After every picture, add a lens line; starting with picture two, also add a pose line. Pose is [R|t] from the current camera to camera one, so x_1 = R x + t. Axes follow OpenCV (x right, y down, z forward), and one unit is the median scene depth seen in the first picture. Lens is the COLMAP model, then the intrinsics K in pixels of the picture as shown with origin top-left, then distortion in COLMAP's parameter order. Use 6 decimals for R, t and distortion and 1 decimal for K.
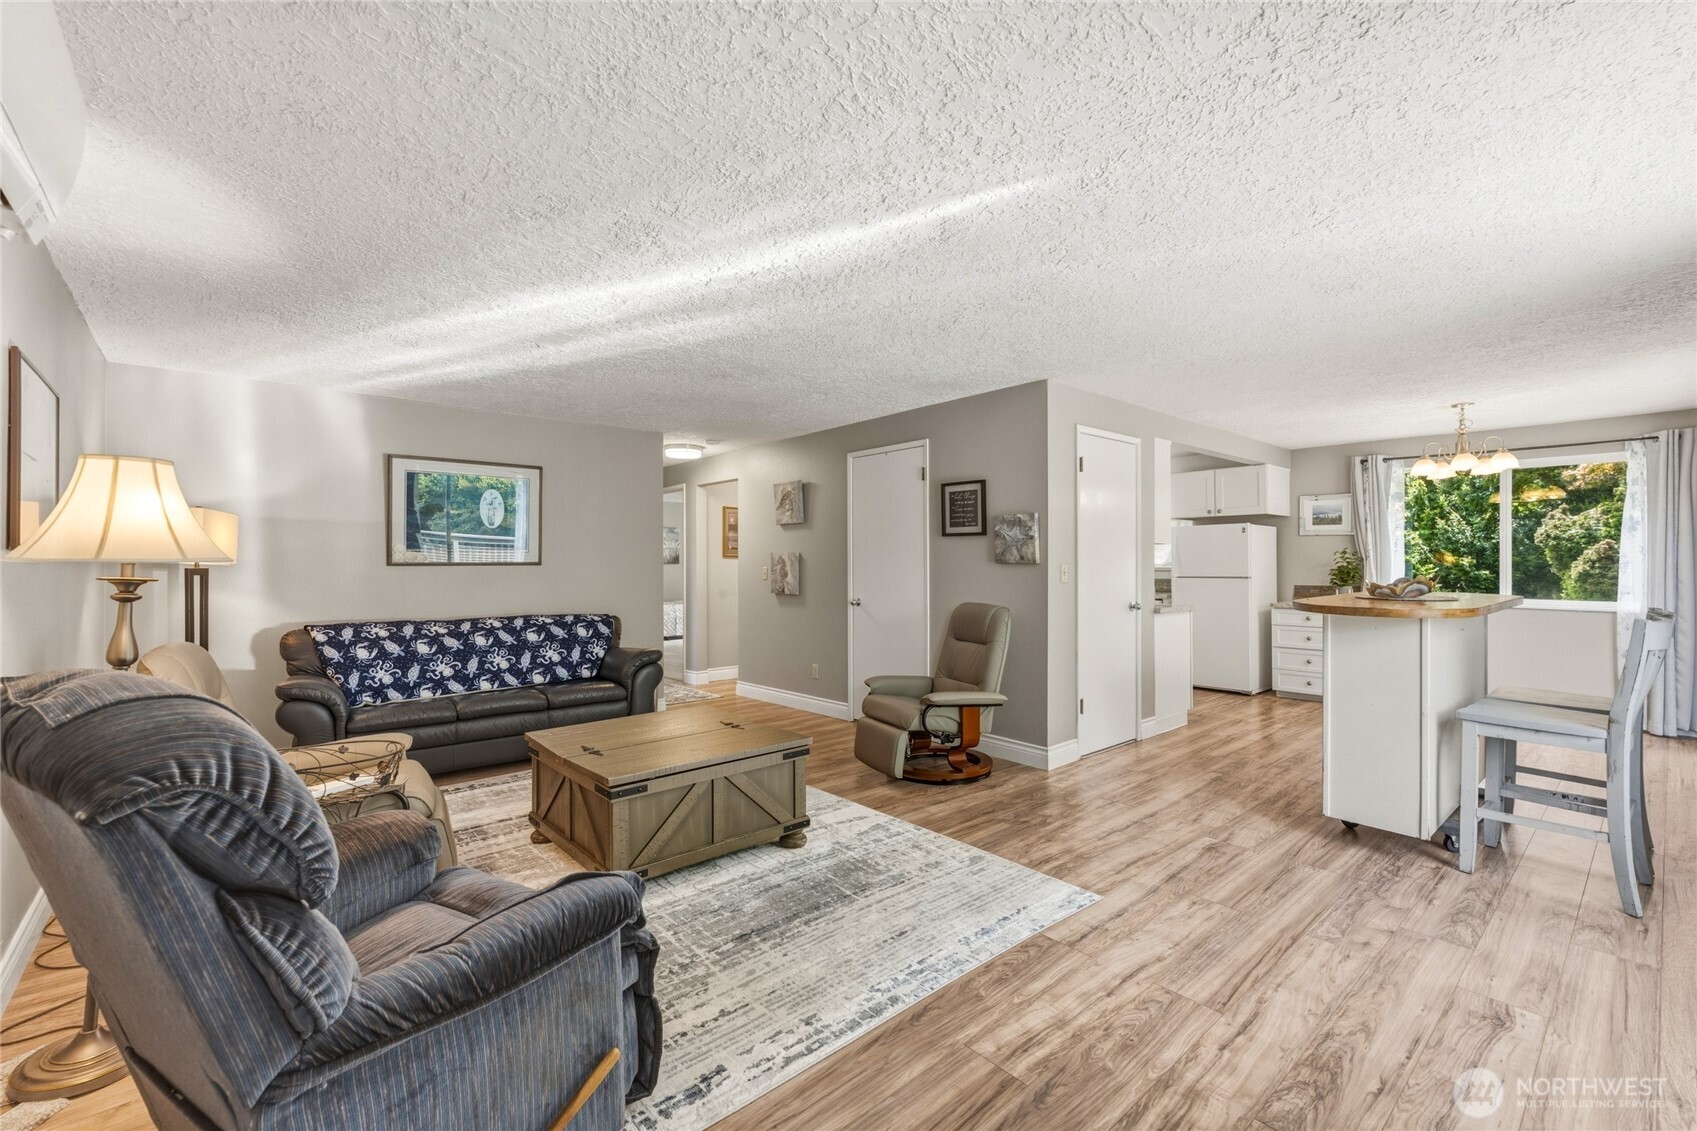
lens RADIAL K [[716.4, 0, 848.5], [0, 716.4, 565.5], [0, 0, 1]] dist [-0.000405, -0.000019]
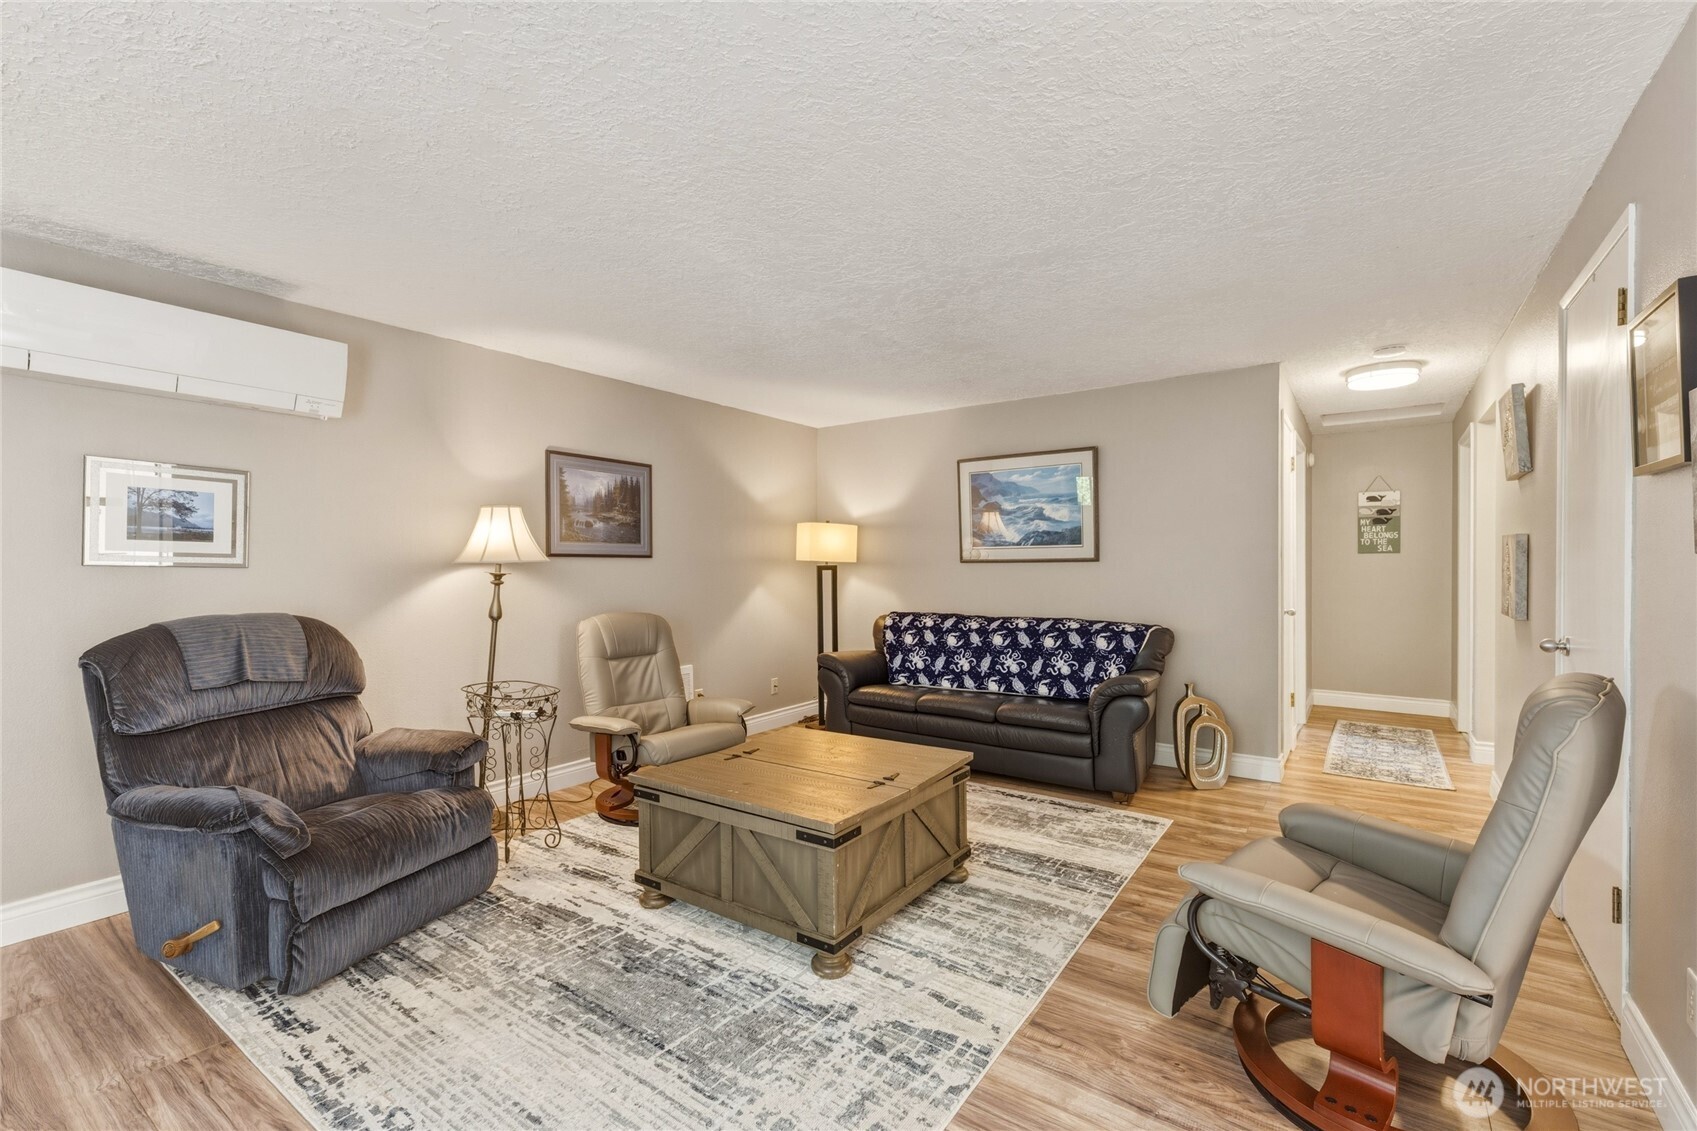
lens RADIAL K [[744.1, 0, 848.5], [0, 744.1, 565.5], [0, 0, 1]] dist [0.009340, 0.000282]
pose [[0.233186, 0.006009, -0.972413, 0.461780], [0.003942, 0.999967, 0.007124, -0.003992], [0.972424, -0.005494, 0.233155, 0.631955]]
